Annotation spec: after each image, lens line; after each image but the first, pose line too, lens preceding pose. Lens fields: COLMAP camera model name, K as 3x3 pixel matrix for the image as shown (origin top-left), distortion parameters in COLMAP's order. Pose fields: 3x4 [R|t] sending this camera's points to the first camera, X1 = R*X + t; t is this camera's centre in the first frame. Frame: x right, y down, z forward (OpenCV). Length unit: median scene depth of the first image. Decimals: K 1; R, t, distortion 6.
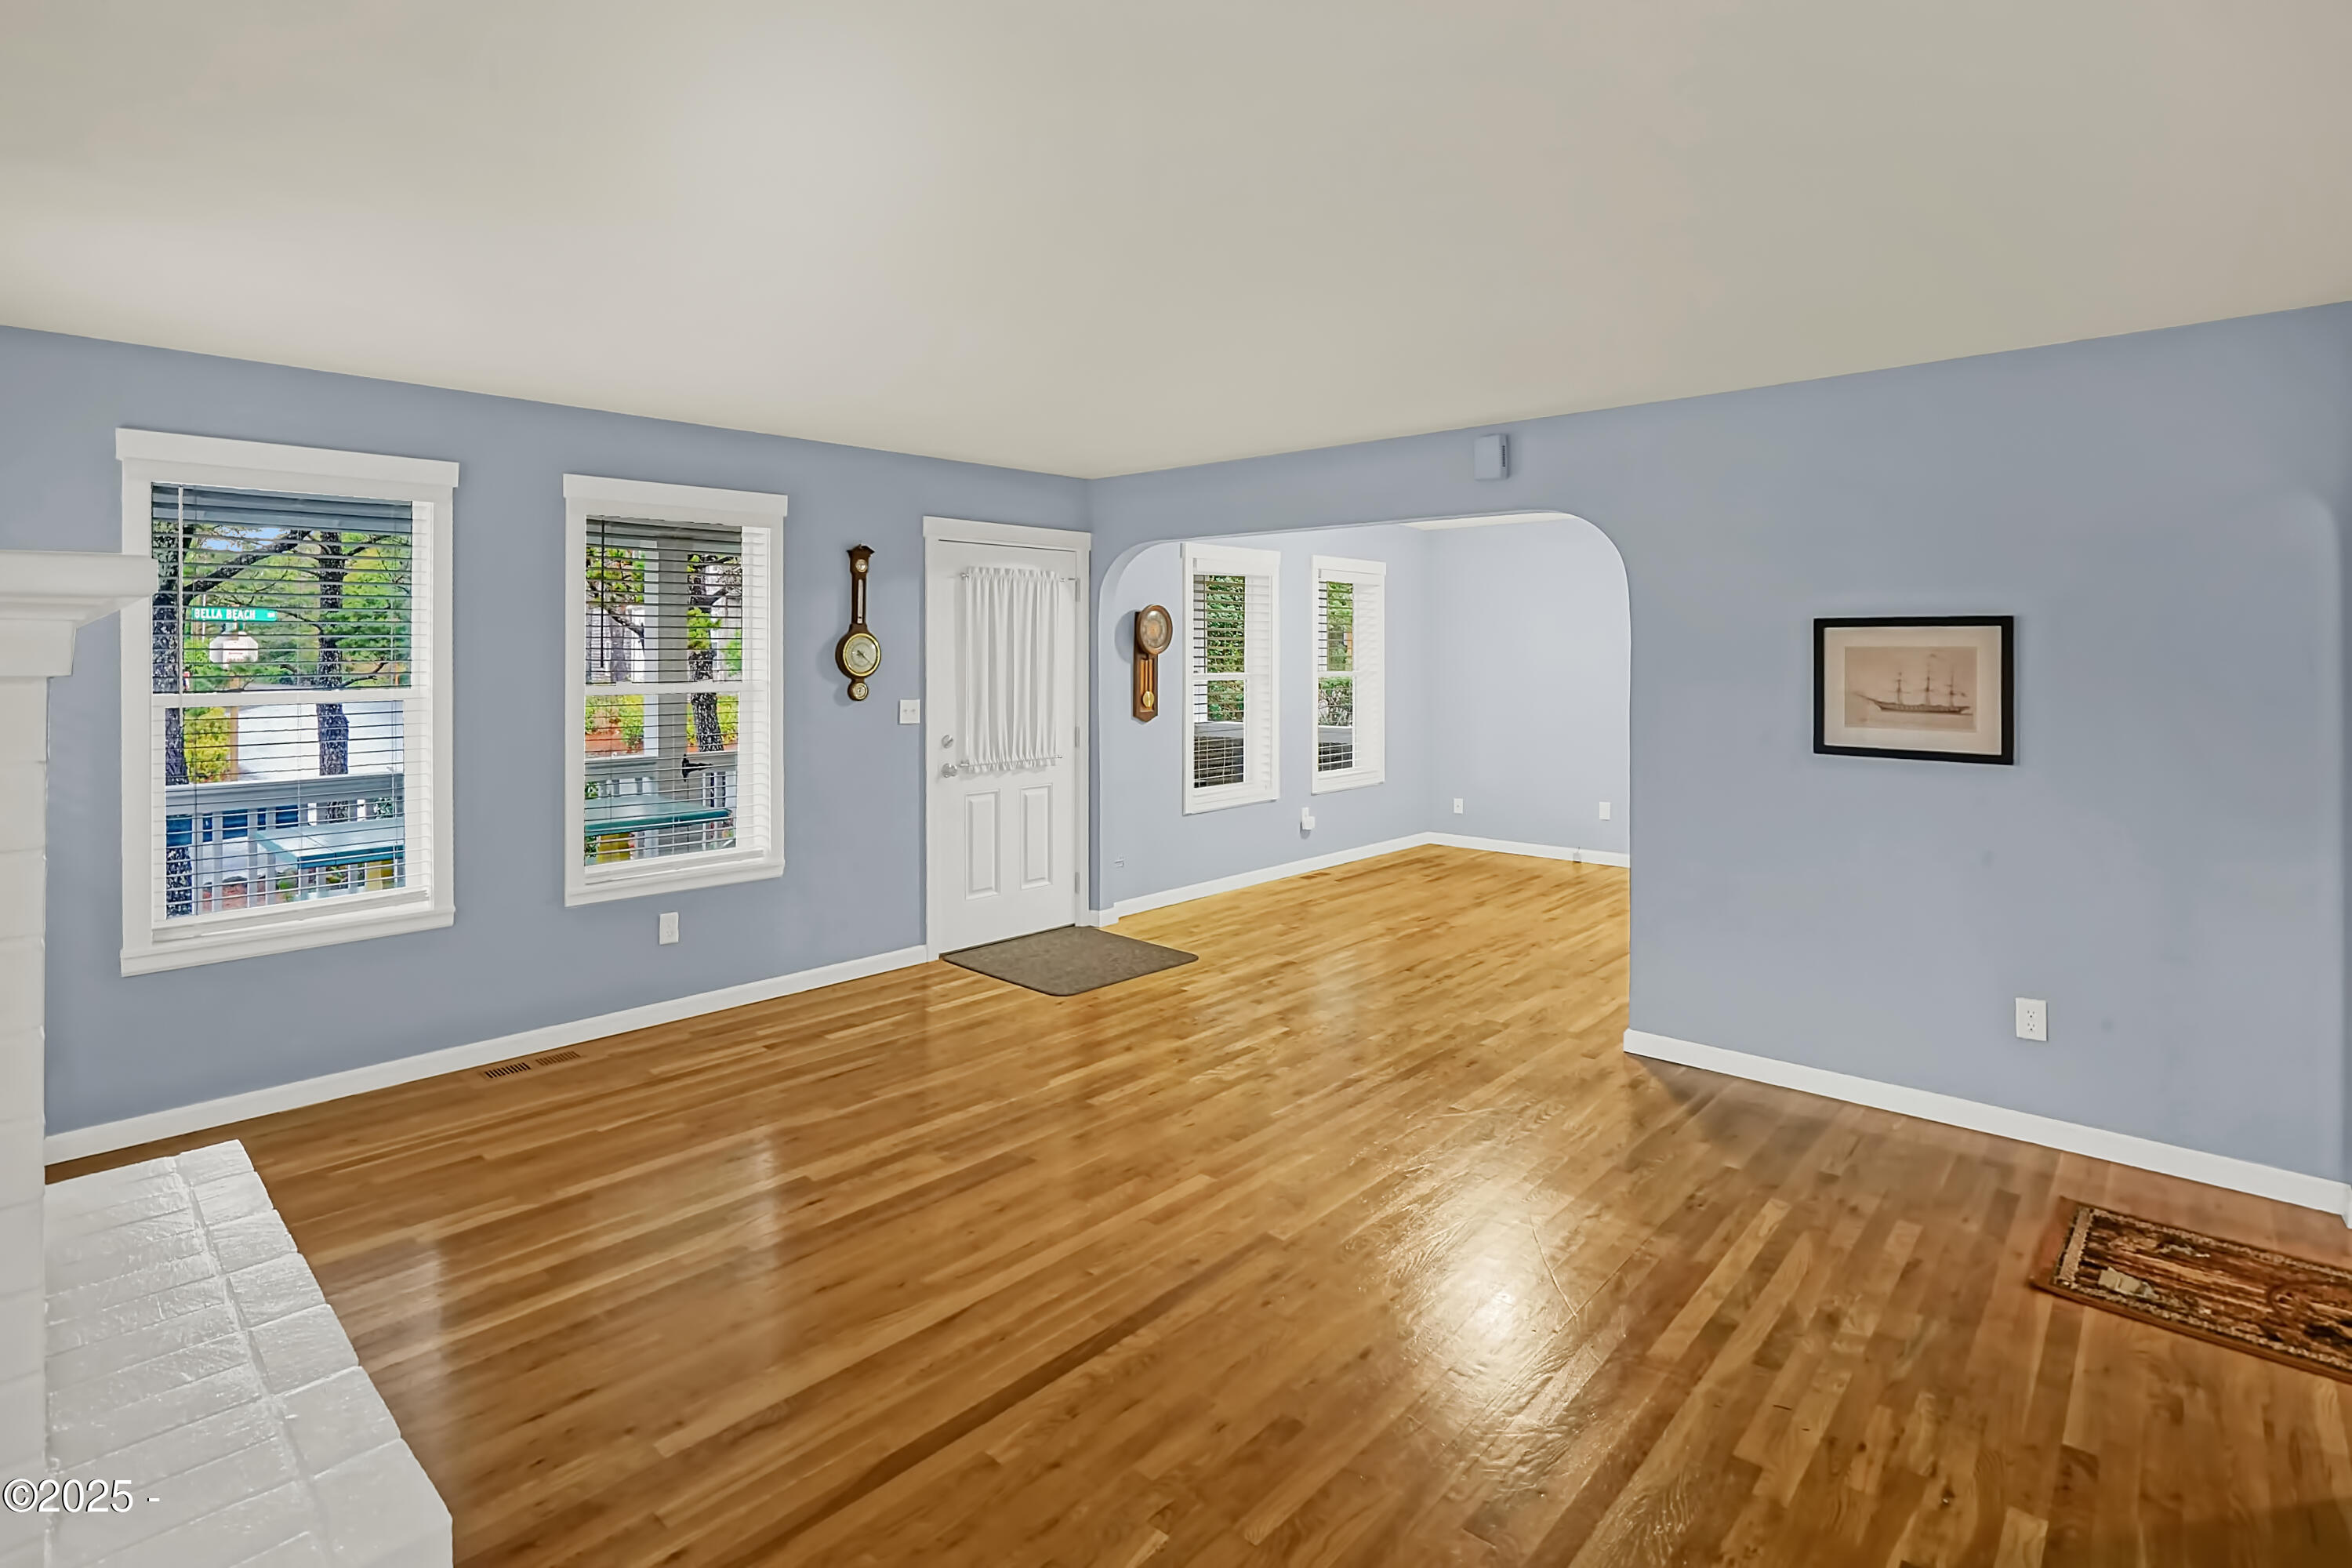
lens RADIAL K [[1145.5, 0, 1173.9], [0, 1145.5, 668.4], [0, 0, 1]] dist [-0.056308, 0.024474]
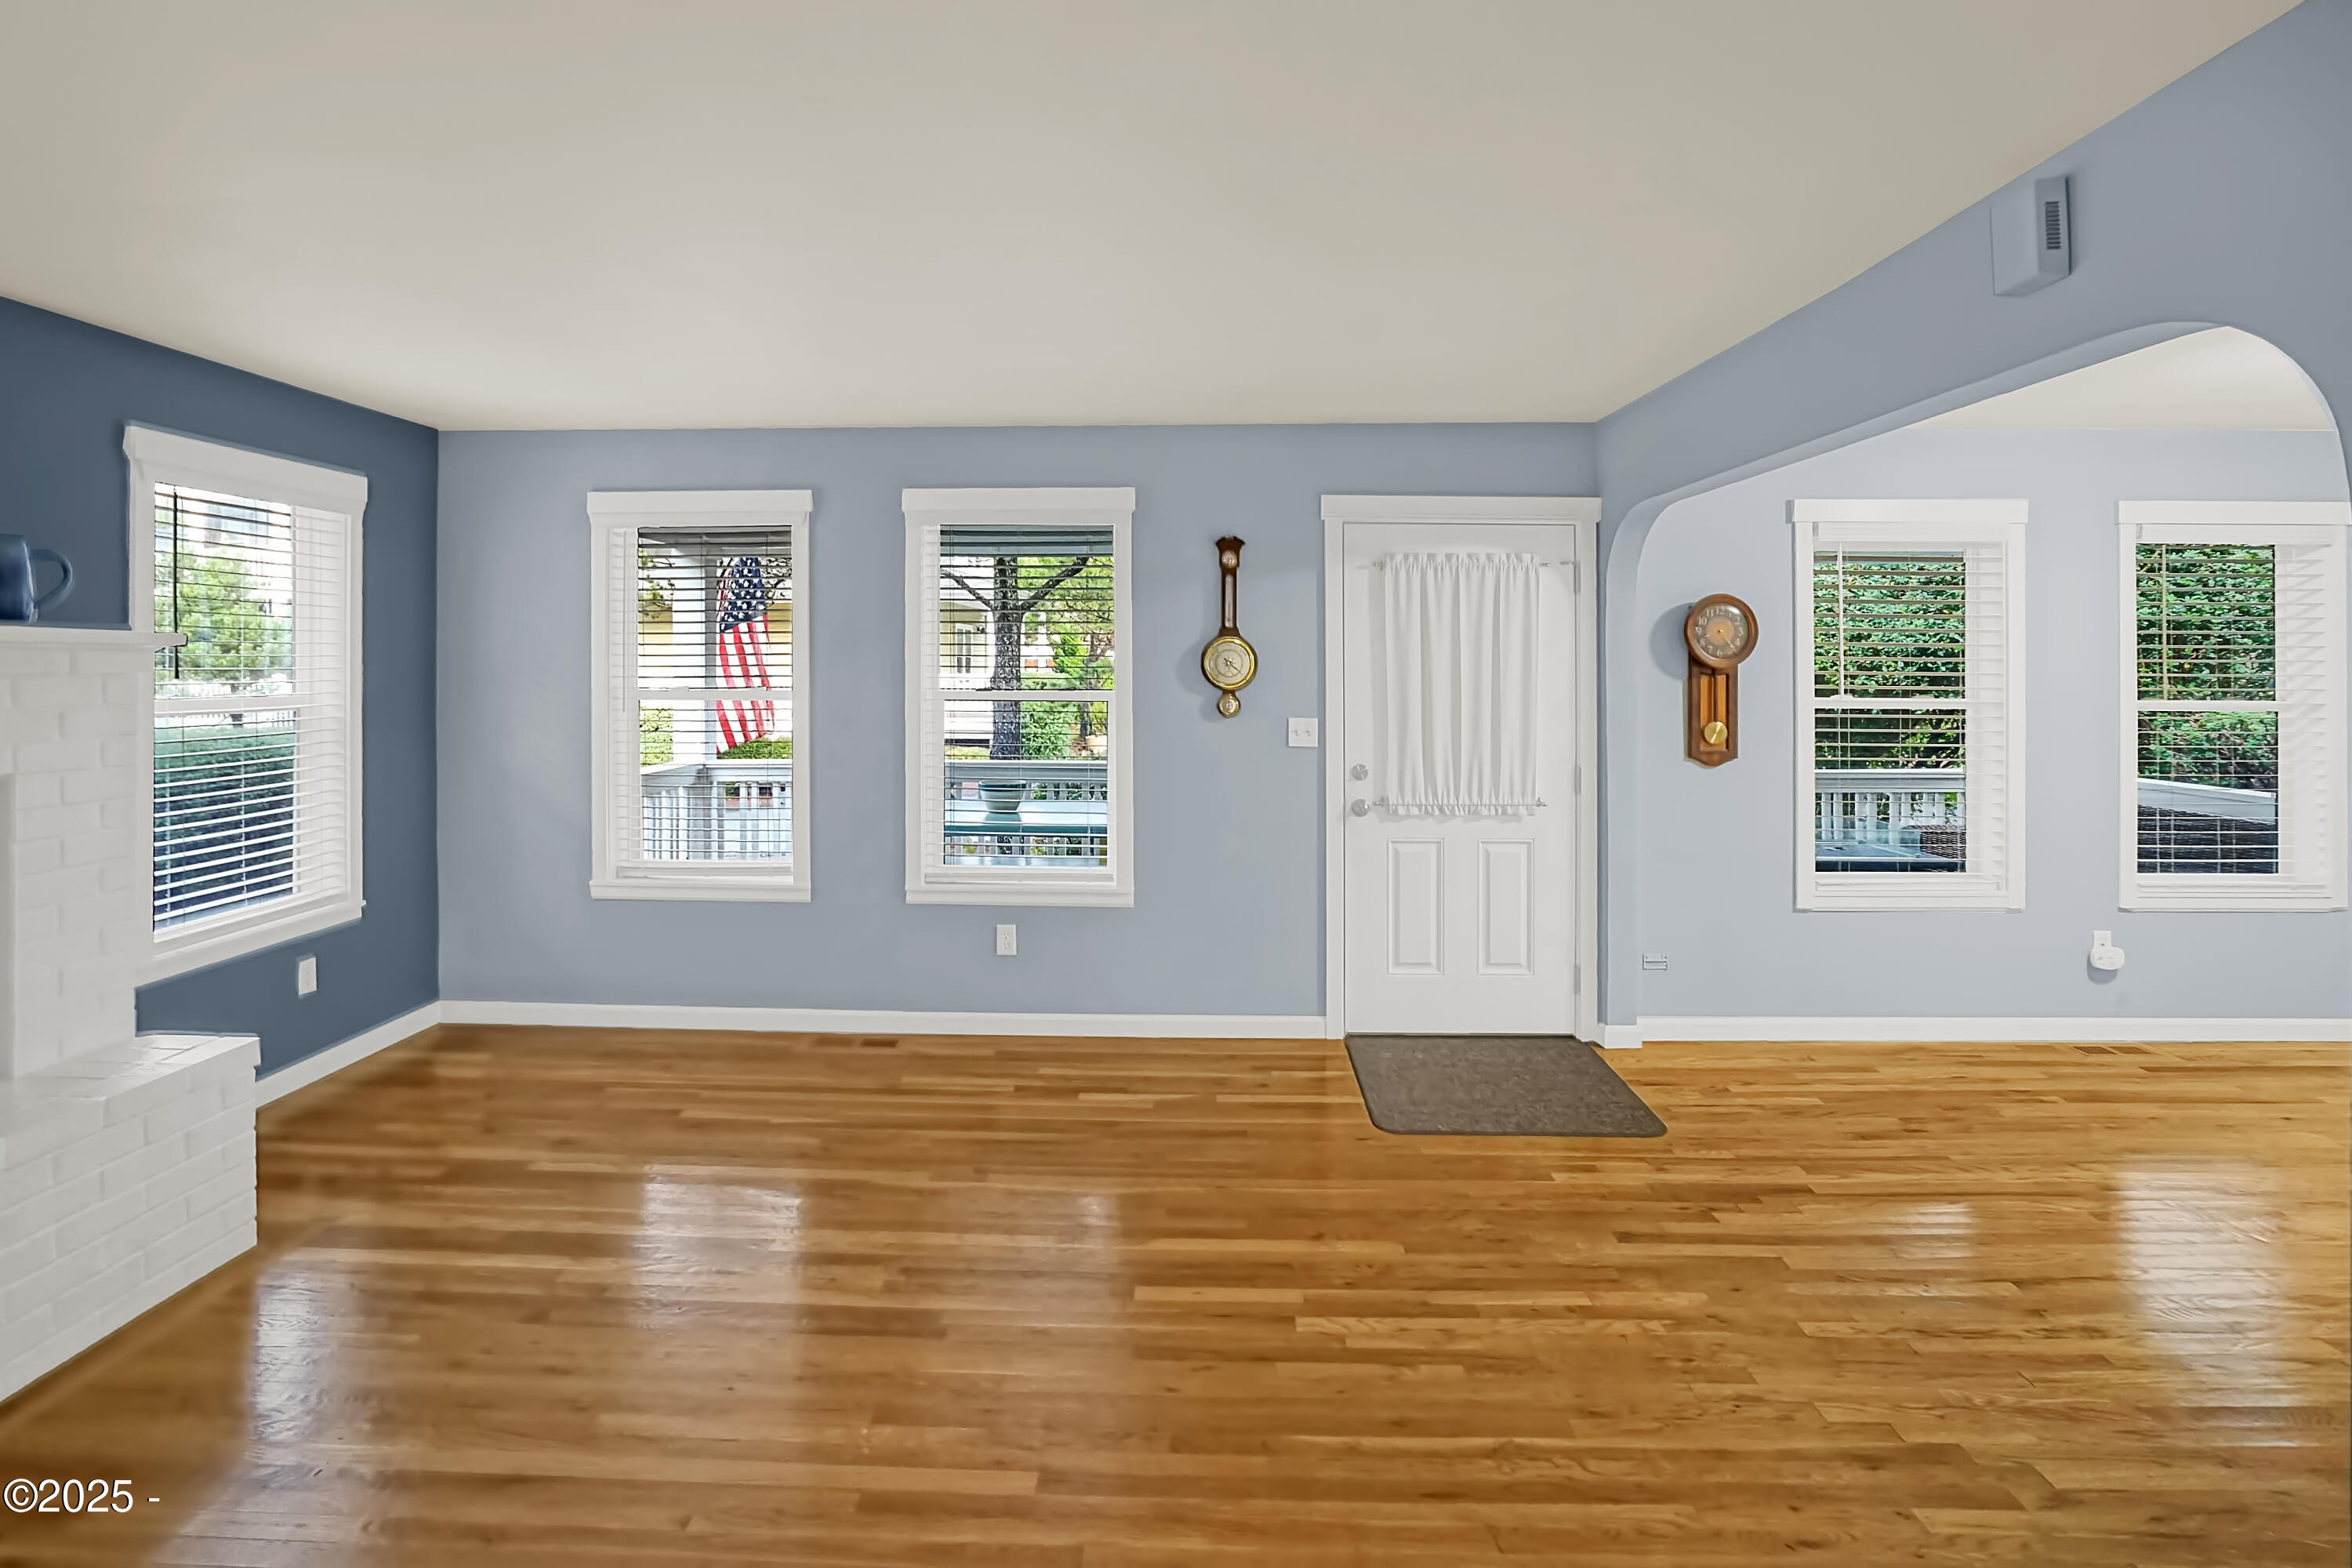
lens RADIAL K [[1145.5, 0, 1173.9], [0, 1145.5, 668.4], [0, 0, 1]] dist [-0.056308, 0.024474]
pose [[0.664328, 0.010795, -0.747363, 0.319931], [-0.017657, 0.999843, -0.001254, -0.005967], [0.747233, 0.014030, 0.664414, 0.370464]]
